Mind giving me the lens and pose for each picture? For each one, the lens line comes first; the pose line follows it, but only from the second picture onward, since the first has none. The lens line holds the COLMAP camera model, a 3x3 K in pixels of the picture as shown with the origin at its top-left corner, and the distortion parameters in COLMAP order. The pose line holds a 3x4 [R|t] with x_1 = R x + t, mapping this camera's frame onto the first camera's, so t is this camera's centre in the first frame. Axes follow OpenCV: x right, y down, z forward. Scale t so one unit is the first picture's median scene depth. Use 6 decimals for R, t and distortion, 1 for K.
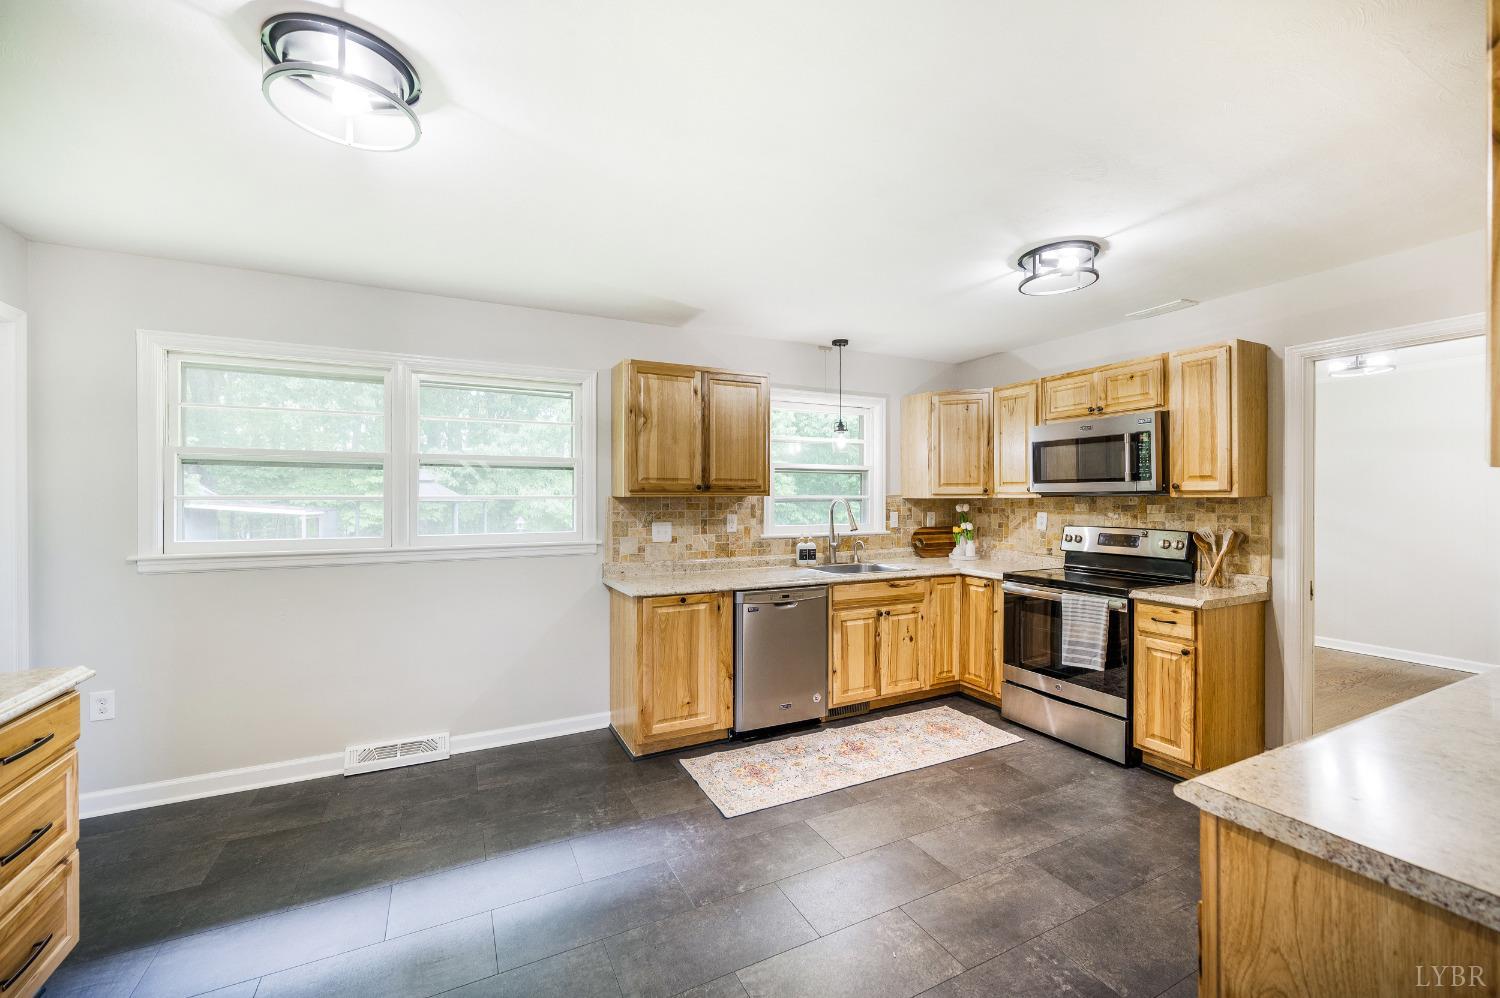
lens RADIAL K [[612.1, 0, 752.8], [0, 612.1, 499.7], [0, 0, 1]] dist [-0.001942, -0.000241]
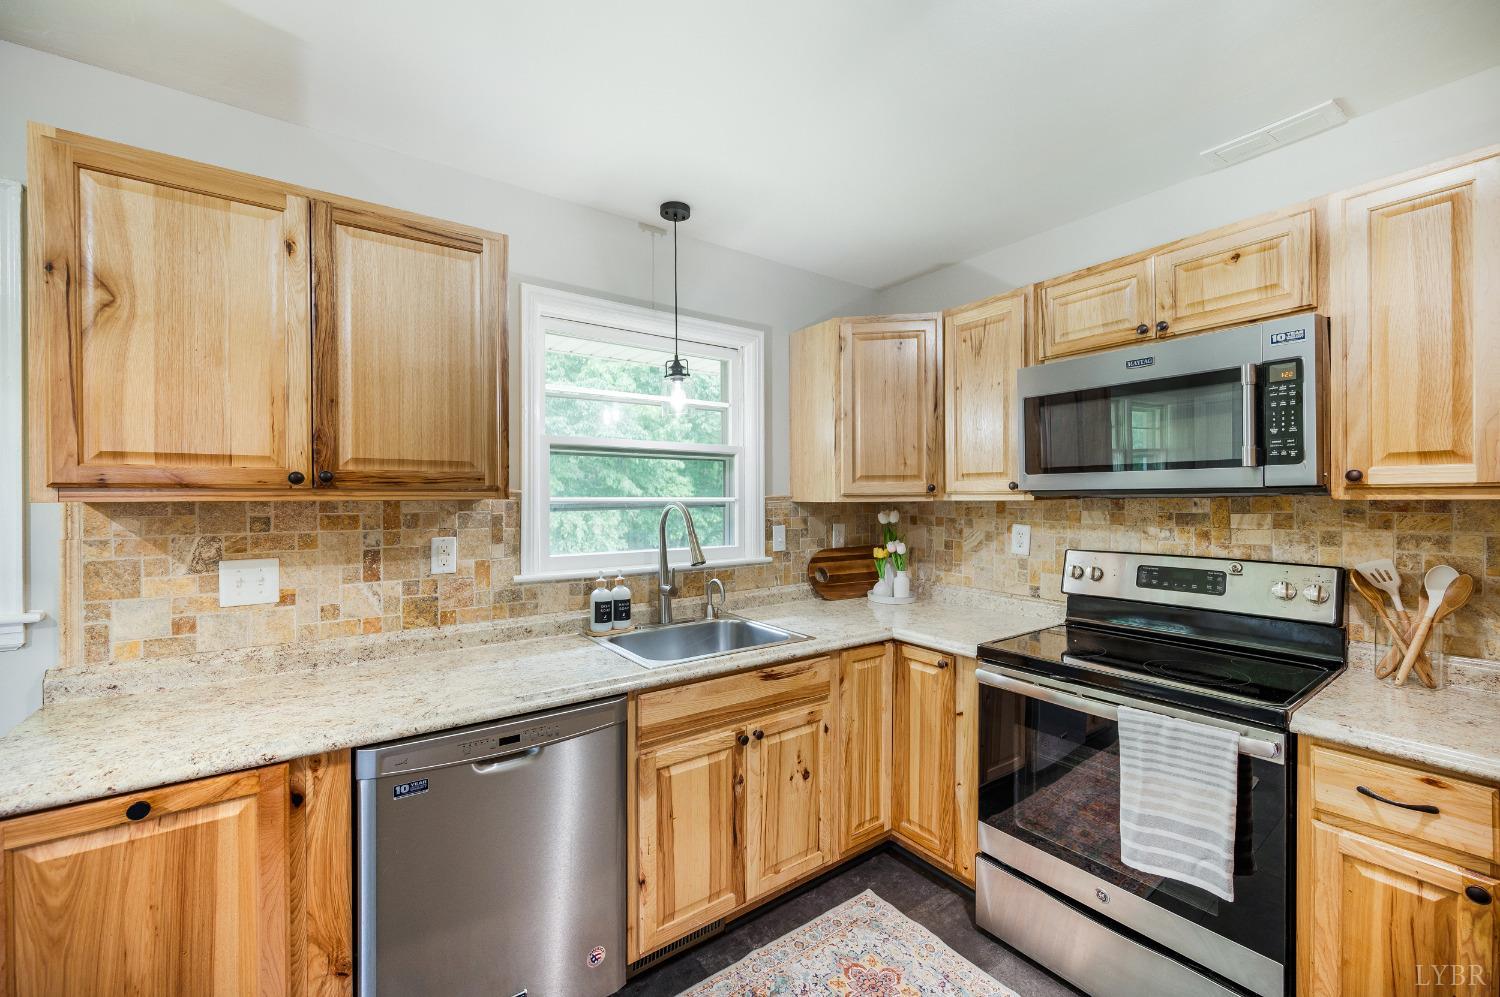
lens RADIAL K [[612.1, 0, 751.6], [0, 612.1, 502.1], [0, 0, 1]] dist [-0.001942, -0.000241]
pose [[0.988139, -0.003626, 0.153520, 0.141808], [0.003495, 0.999993, 0.001122, -0.003798], [-0.153523, -0.000572, 0.988145, 0.521111]]
